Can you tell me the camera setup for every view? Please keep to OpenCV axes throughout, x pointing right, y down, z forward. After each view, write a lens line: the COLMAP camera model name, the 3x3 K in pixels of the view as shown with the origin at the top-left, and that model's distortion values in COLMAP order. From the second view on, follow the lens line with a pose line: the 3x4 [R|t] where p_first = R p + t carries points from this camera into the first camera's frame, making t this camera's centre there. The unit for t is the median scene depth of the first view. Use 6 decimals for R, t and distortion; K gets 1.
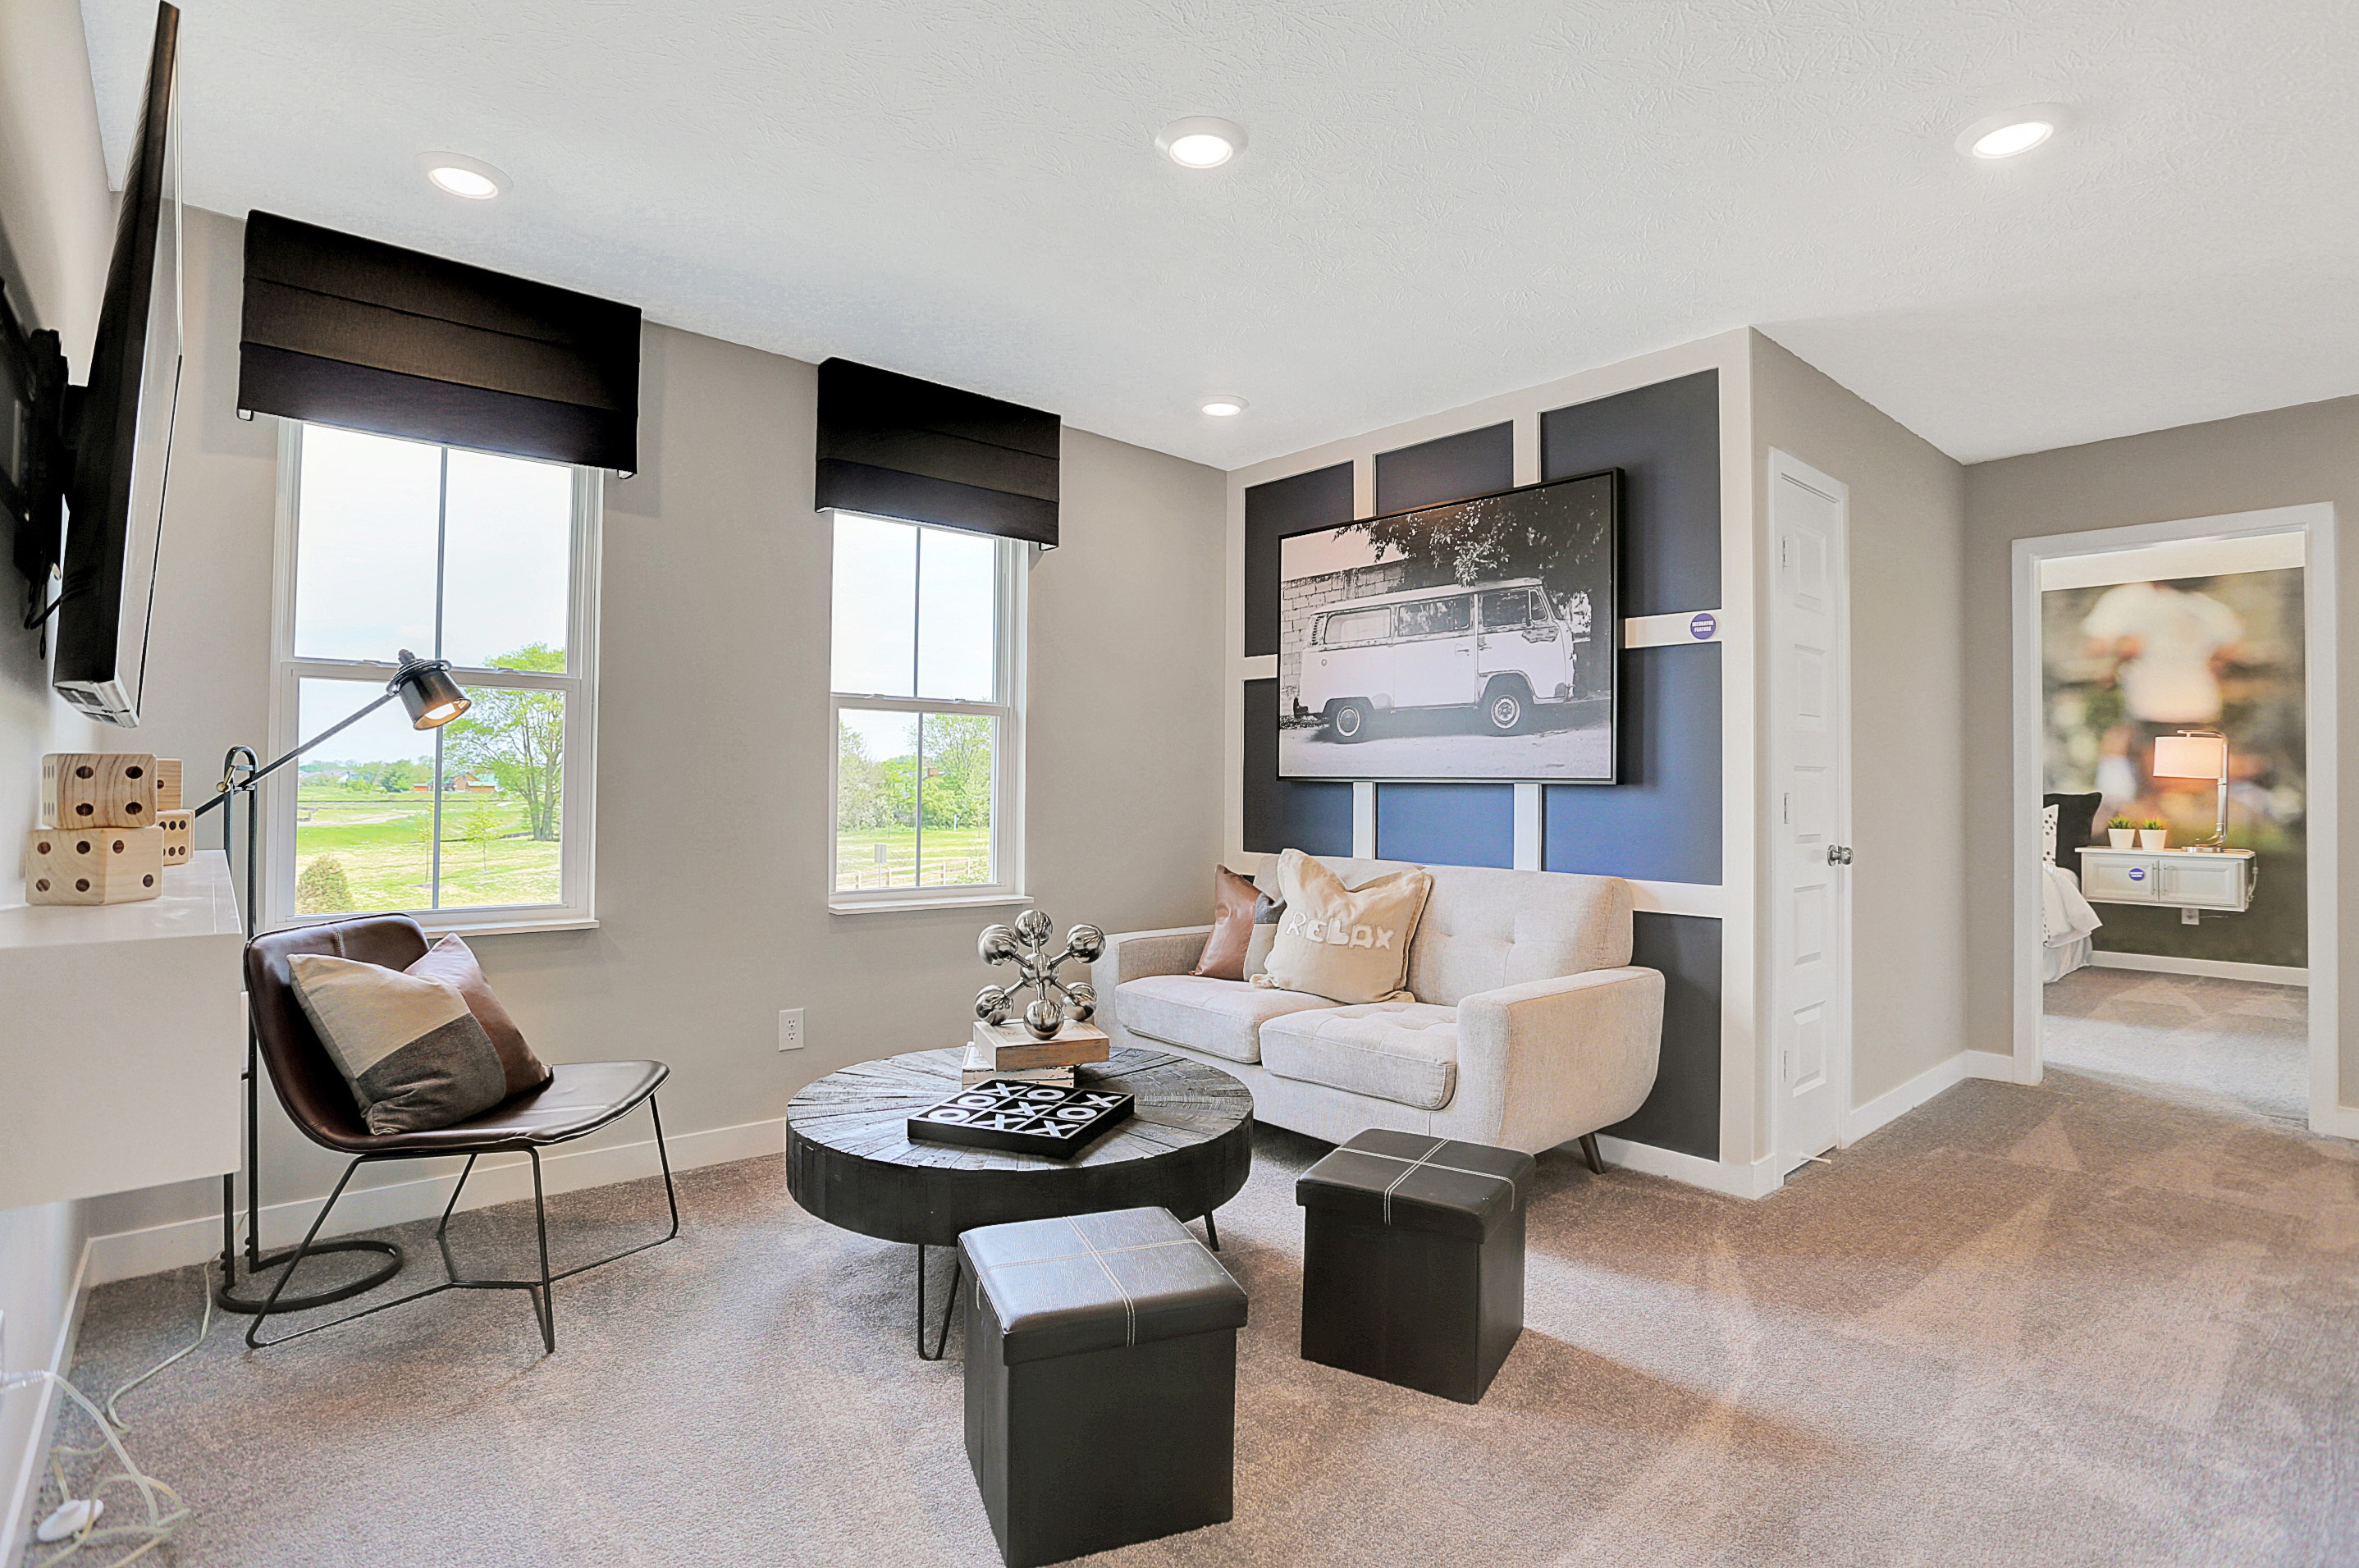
lens RADIAL K [[1141.6, 0, 1168.7], [0, 1141.6, 776.3], [0, 0, 1]] dist [-0.049113, 0.015908]
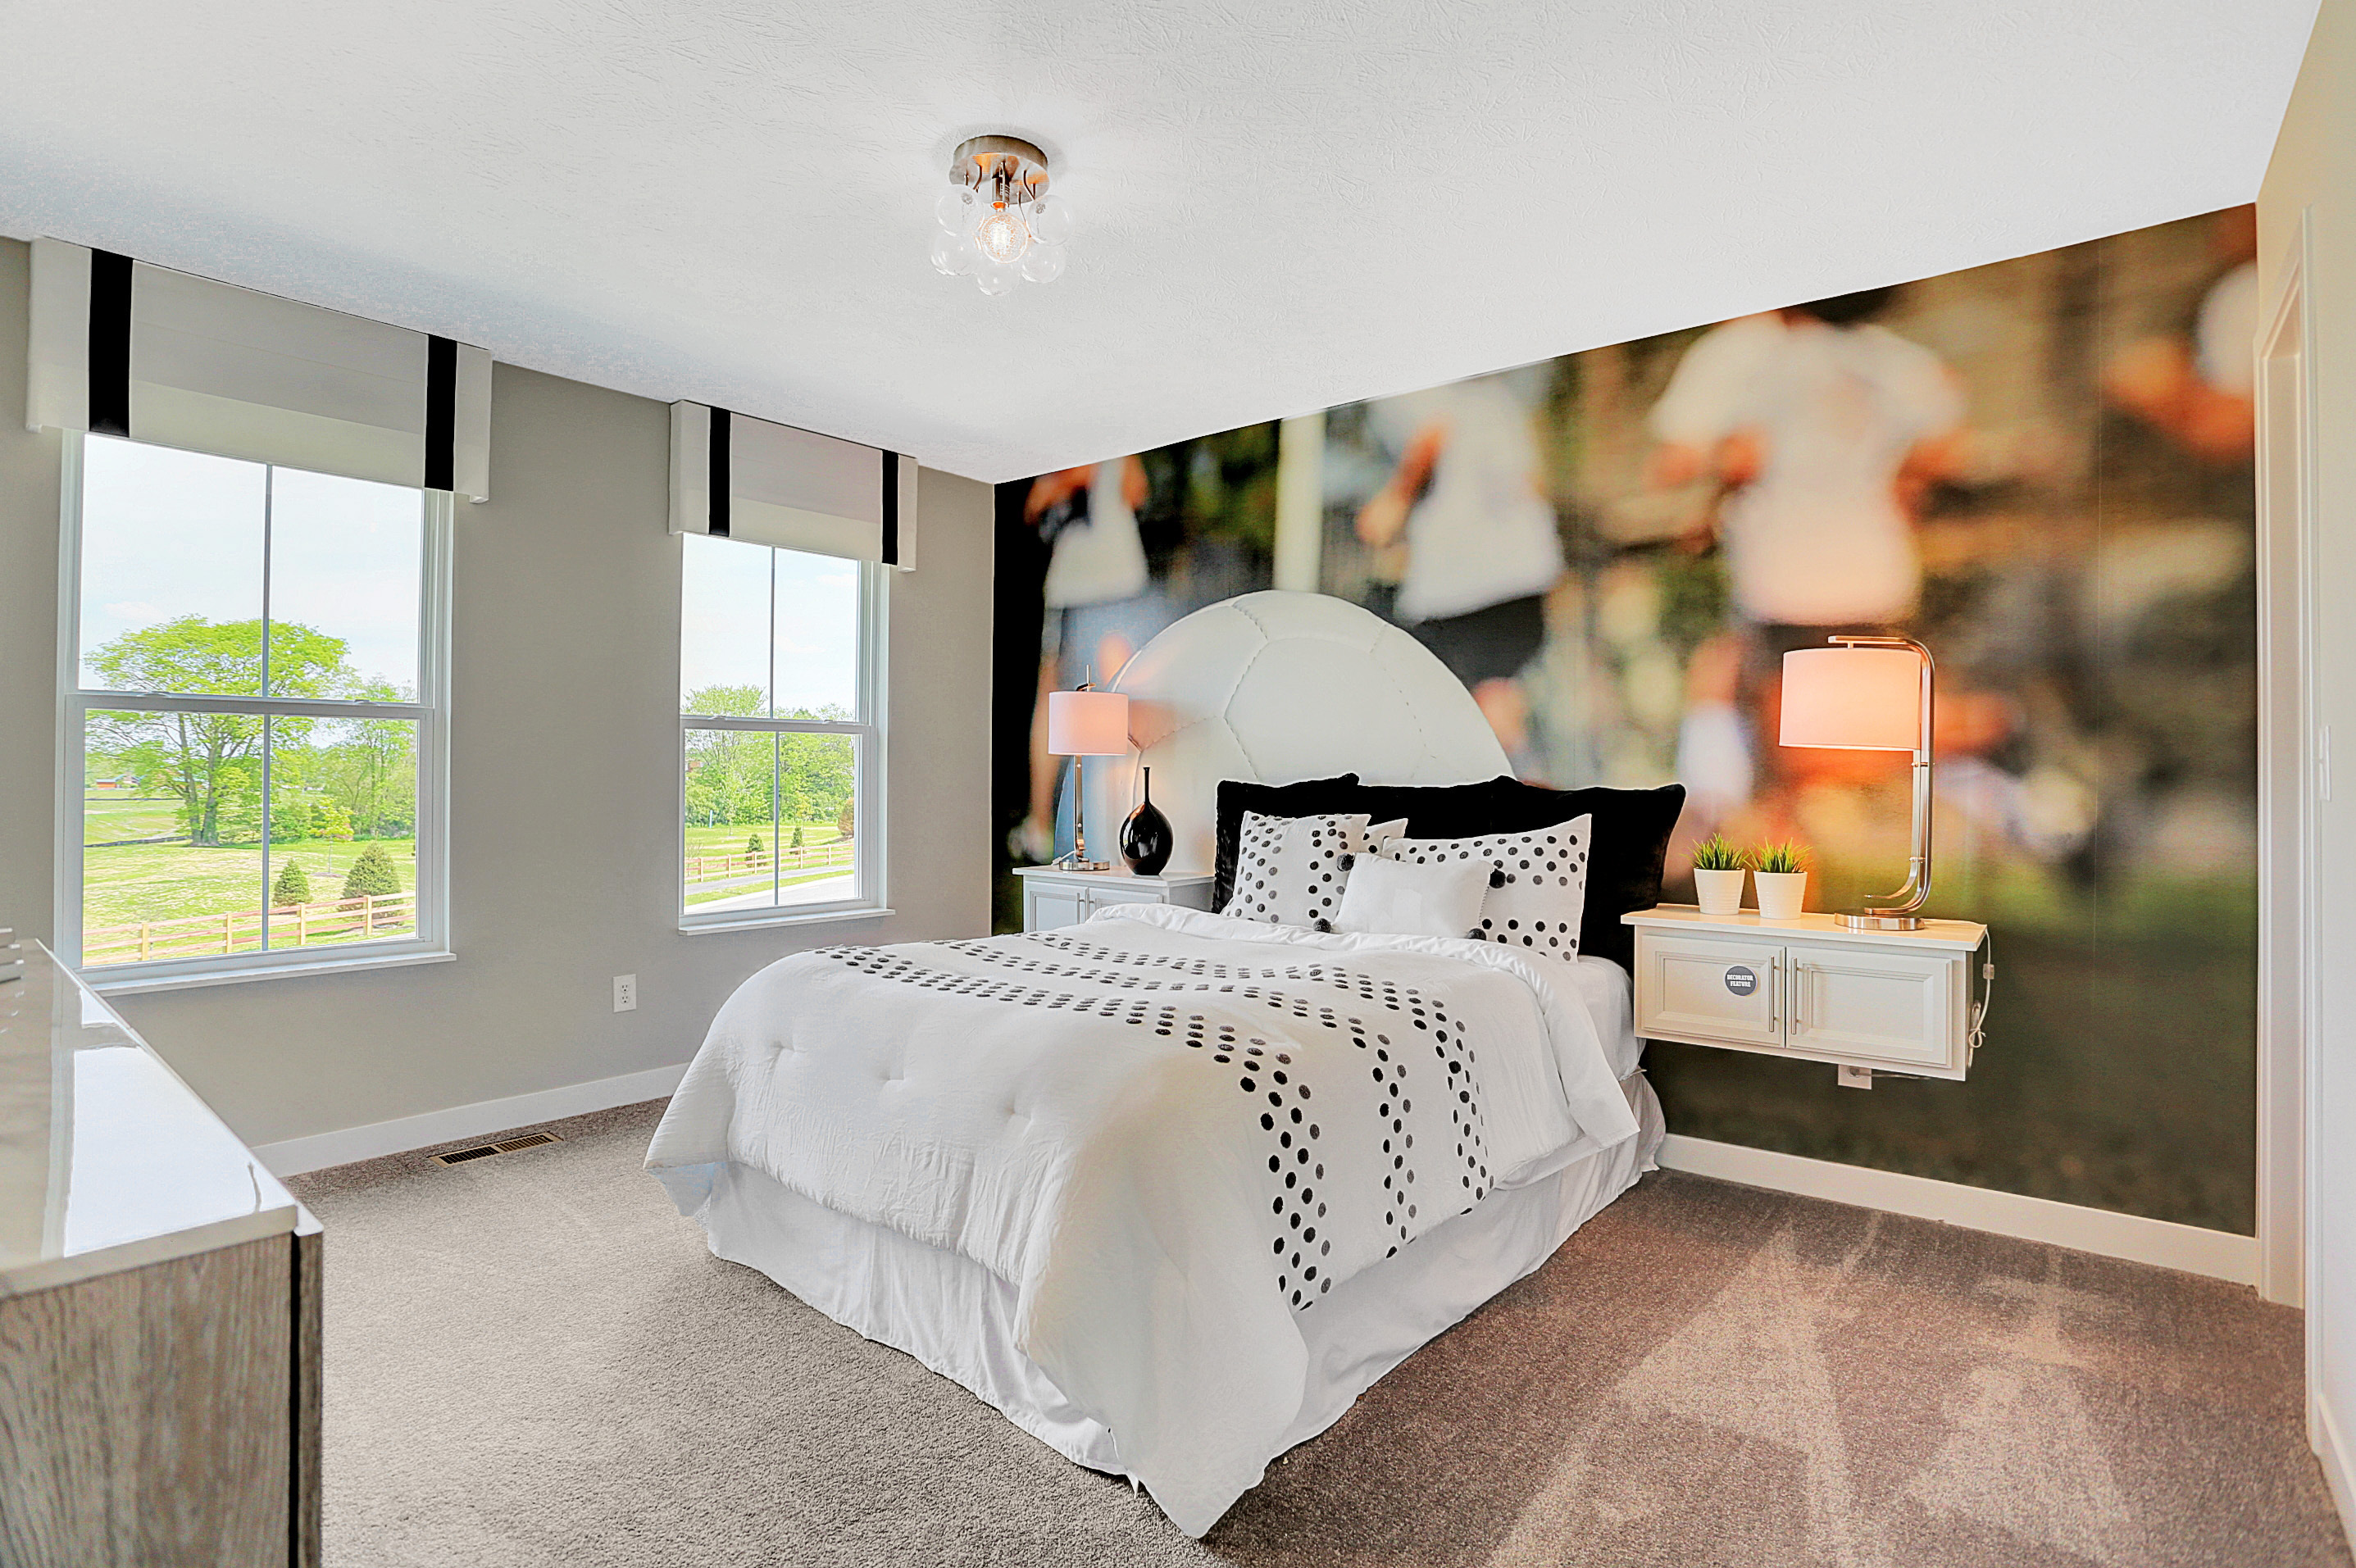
lens RADIAL K [[1140.1, 0, 1192.7], [0, 1140.1, 778.8], [0, 0, 1]] dist [-0.049113, 0.015908]
pose [[0.983259, -0.003328, 0.182185, 0.570378], [0.001833, 0.999963, 0.008372, 0.008018], [-0.182206, -0.007898, 0.983229, 0.597691]]
